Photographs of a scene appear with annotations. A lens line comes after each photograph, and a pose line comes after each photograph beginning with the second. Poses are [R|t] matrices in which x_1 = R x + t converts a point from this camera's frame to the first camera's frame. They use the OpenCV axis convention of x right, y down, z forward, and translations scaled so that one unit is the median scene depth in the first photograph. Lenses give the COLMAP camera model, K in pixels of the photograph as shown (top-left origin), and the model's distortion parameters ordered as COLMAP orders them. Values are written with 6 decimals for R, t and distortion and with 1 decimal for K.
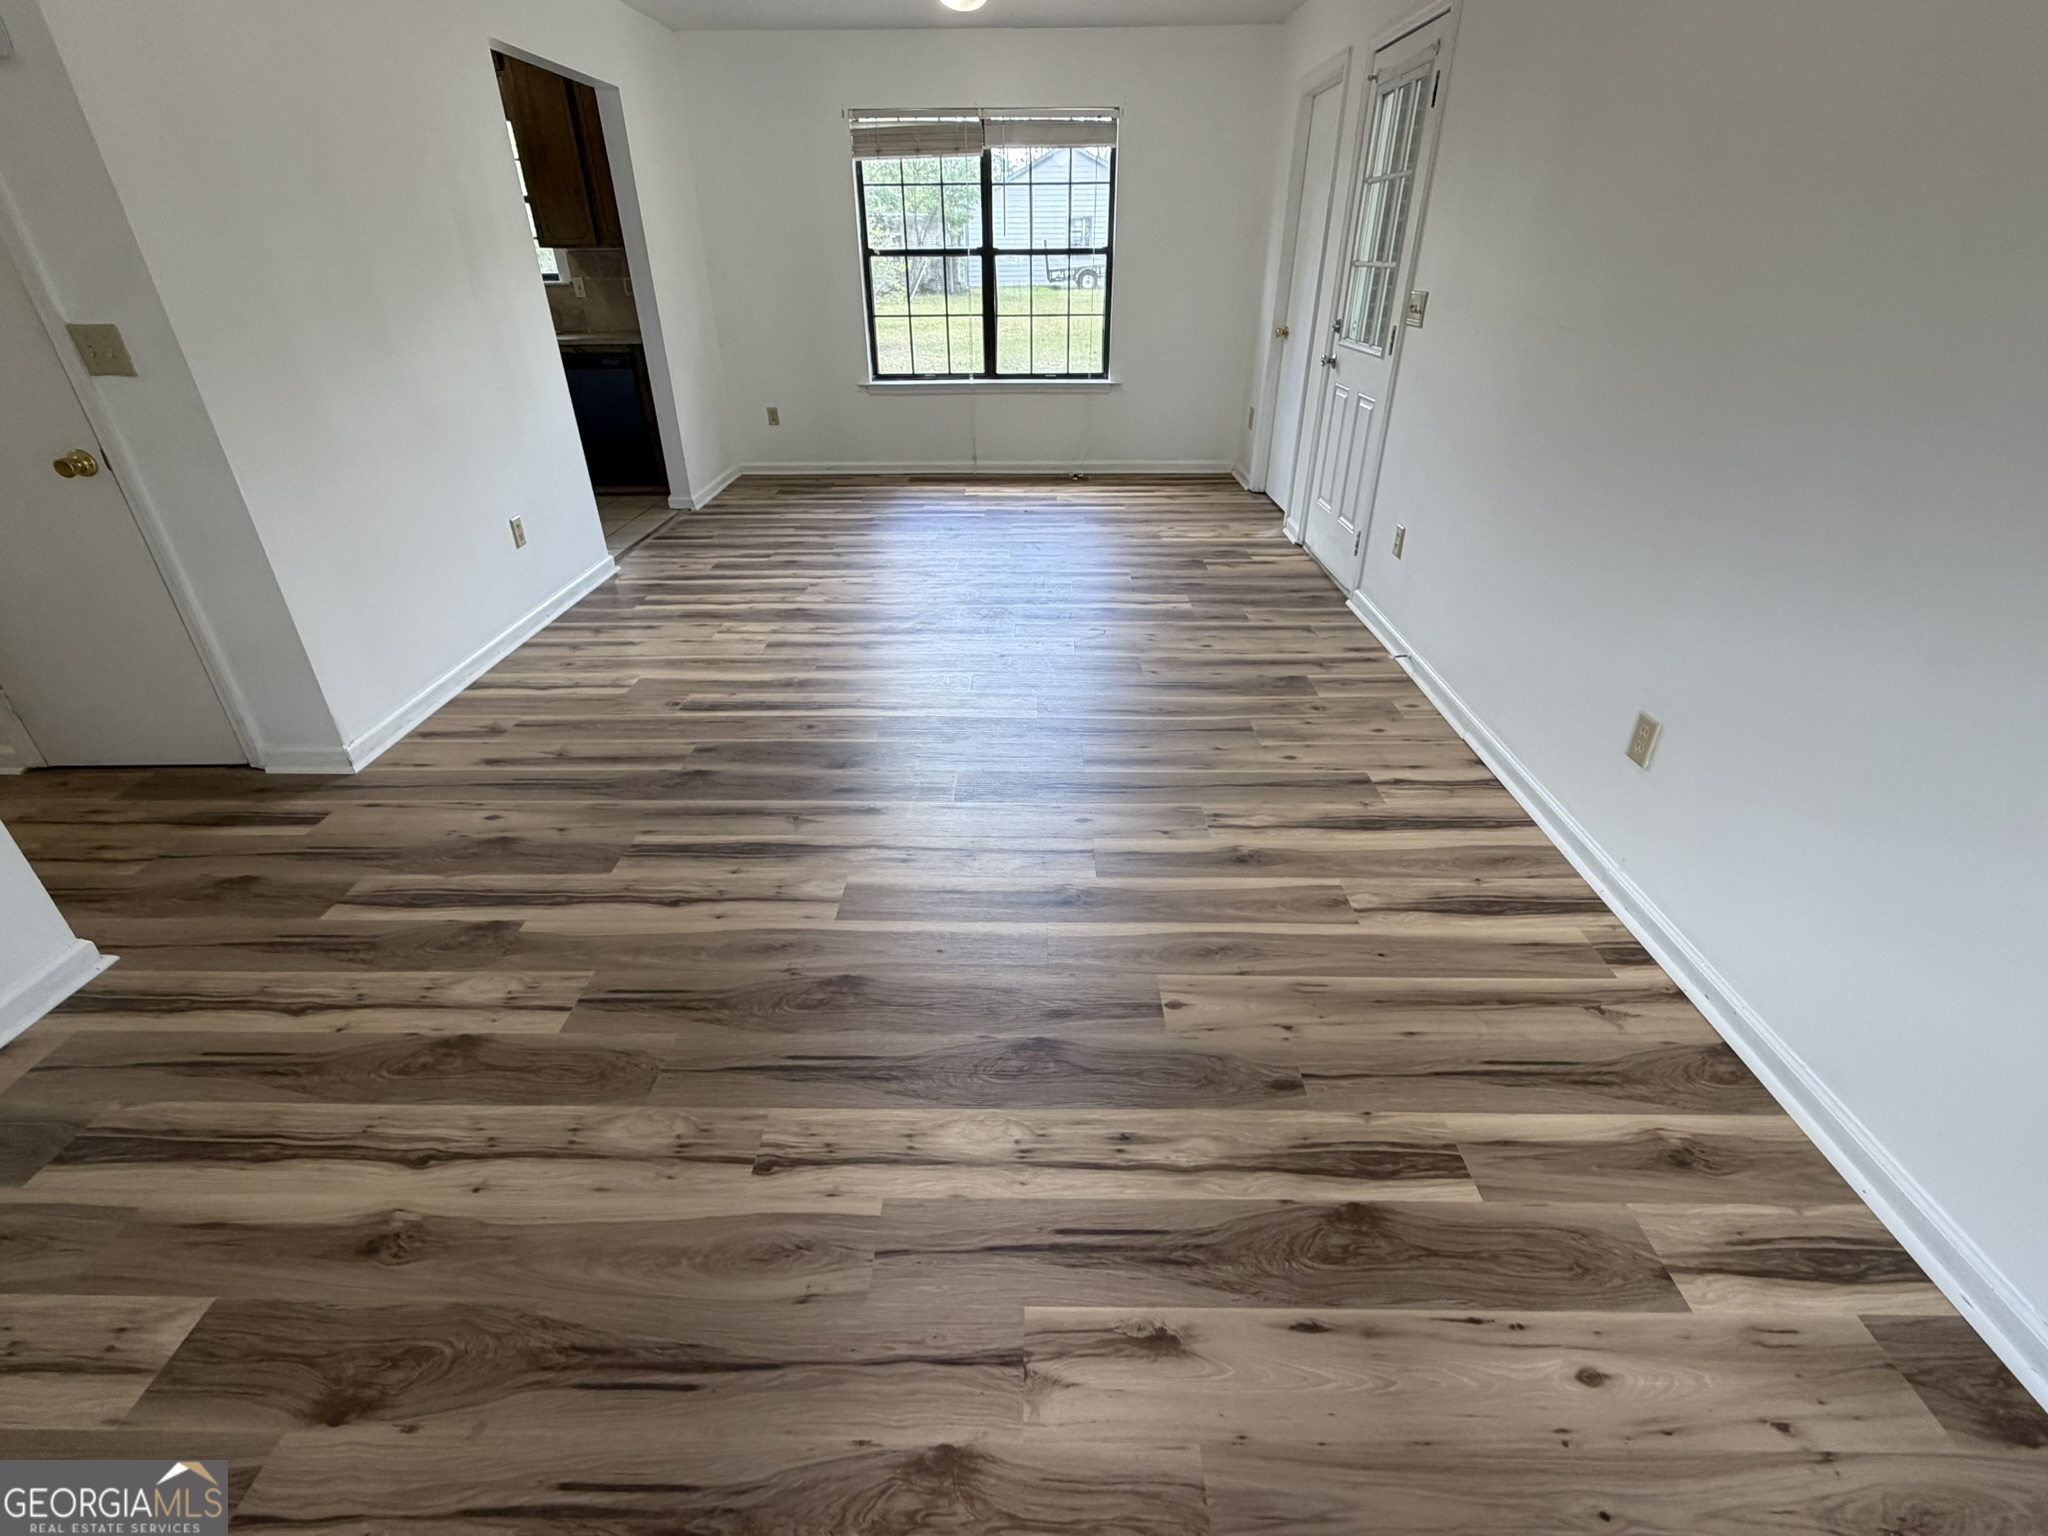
lens RADIAL K [[915.7, 0, 1020.5], [0, 915.7, 766.2], [0, 0, 1]] dist [0.002091, -0.000146]
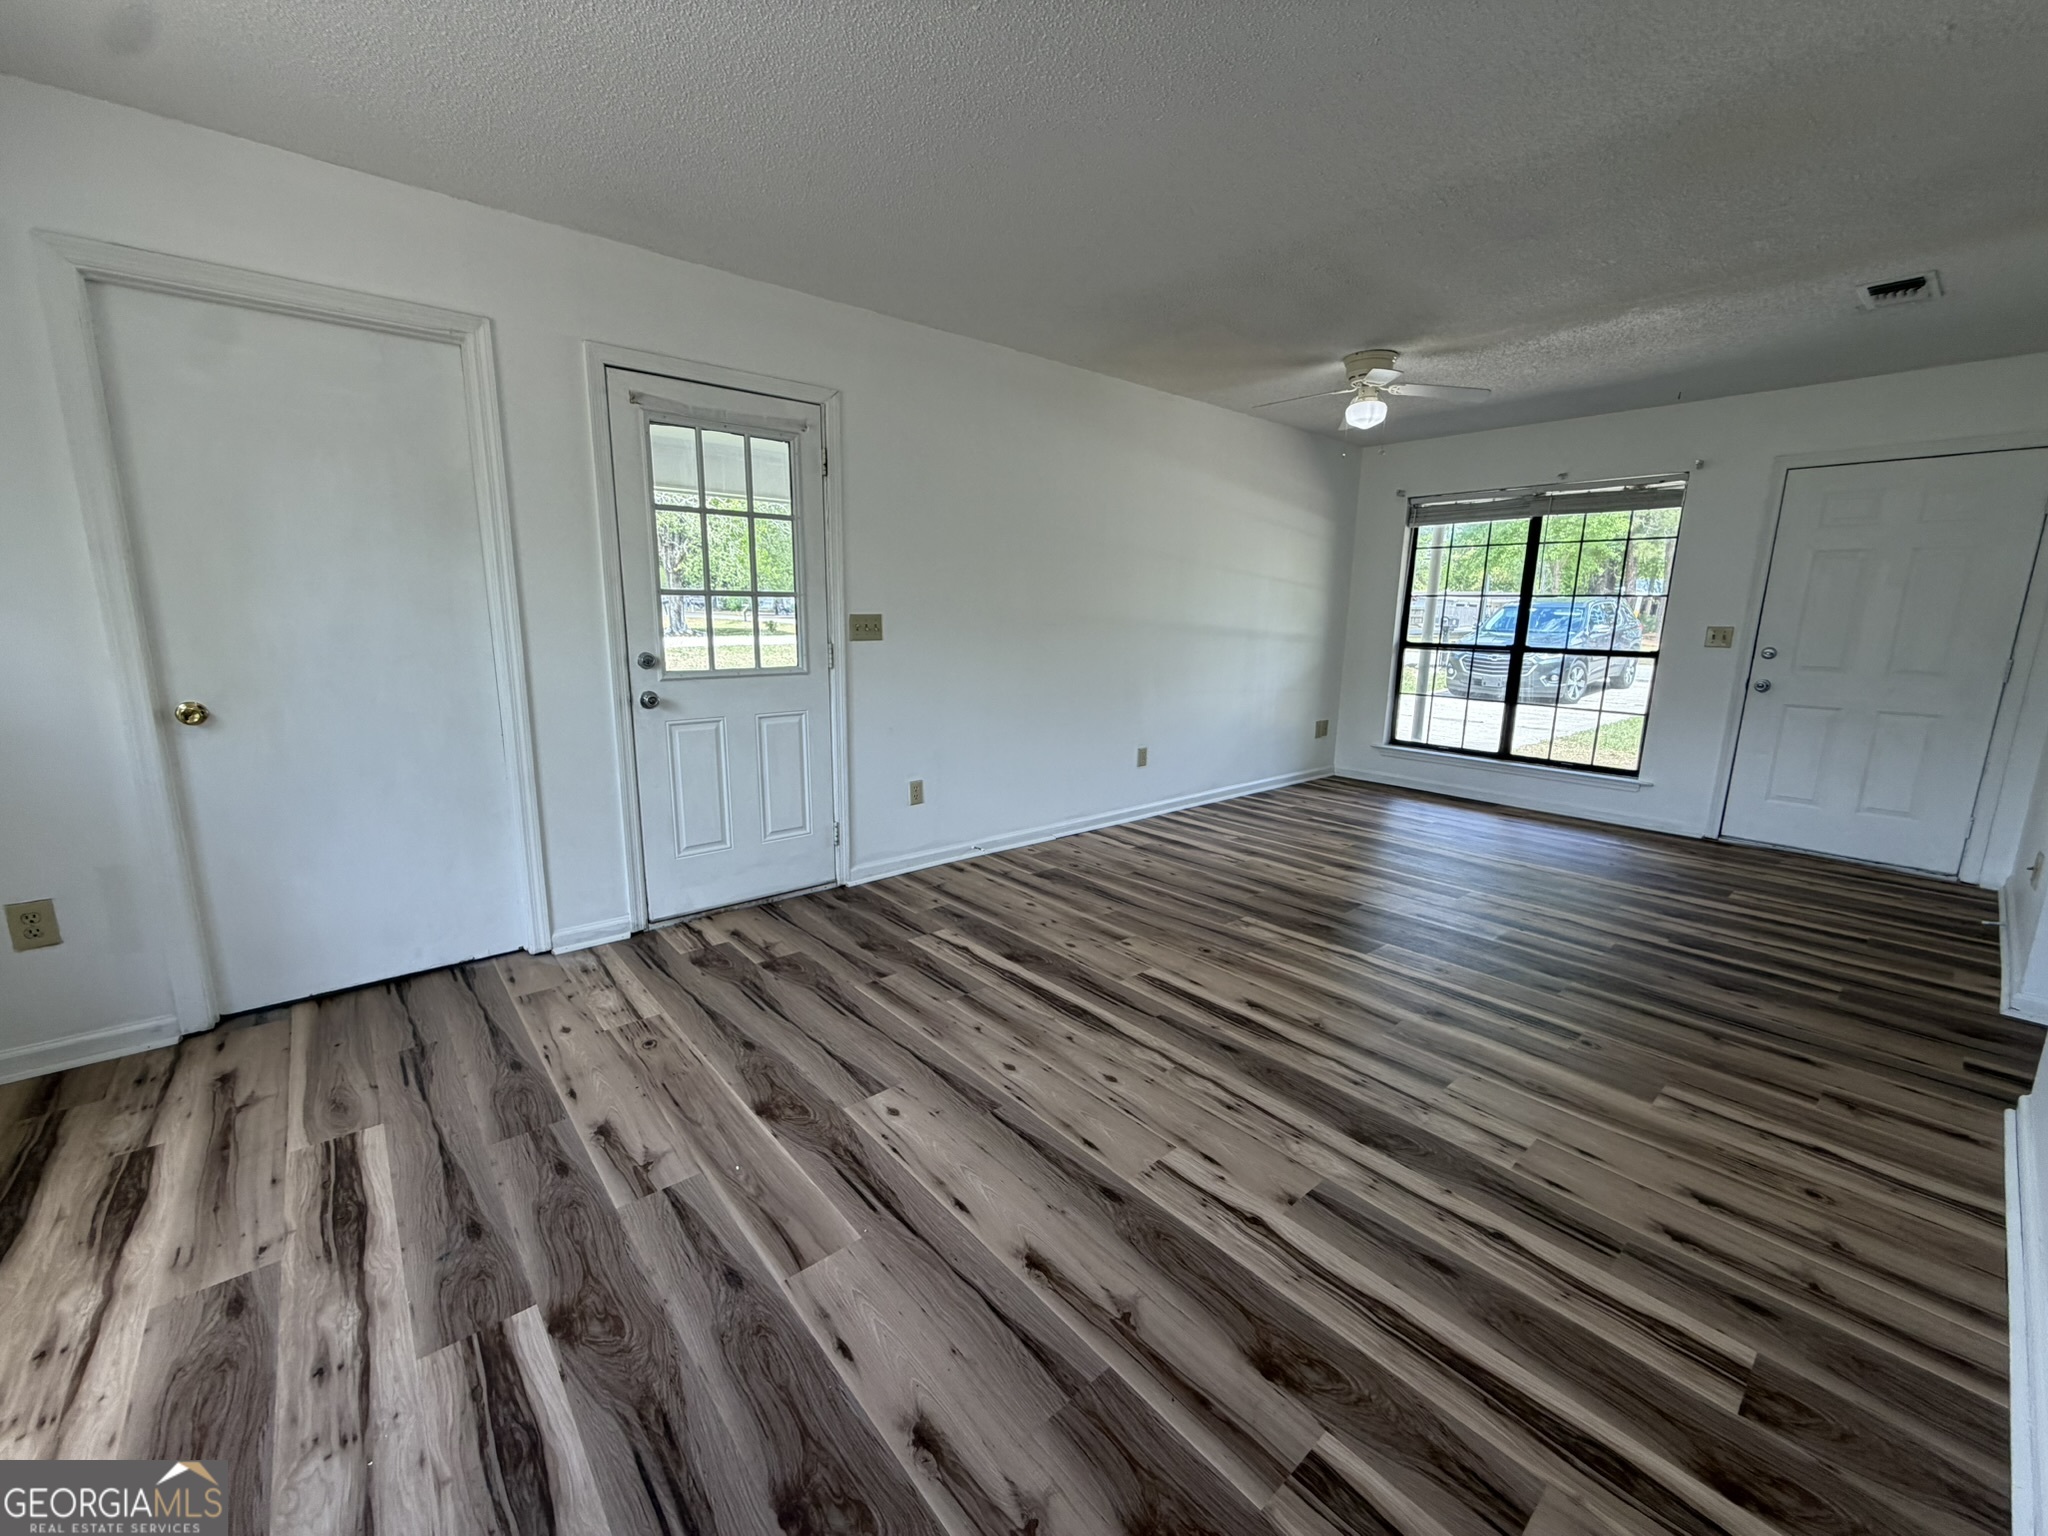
lens RADIAL K [[817.9, 0, 1020.7], [0, 817.9, 767.2], [0, 0, 1]] dist [-0.000994, 0.000119]
pose [[-0.658428, -0.145309, 0.738483, -0.505108], [0.363132, 0.798098, 0.480806, -0.762787], [-0.659248, 0.584743, -0.472724, 1.421037]]
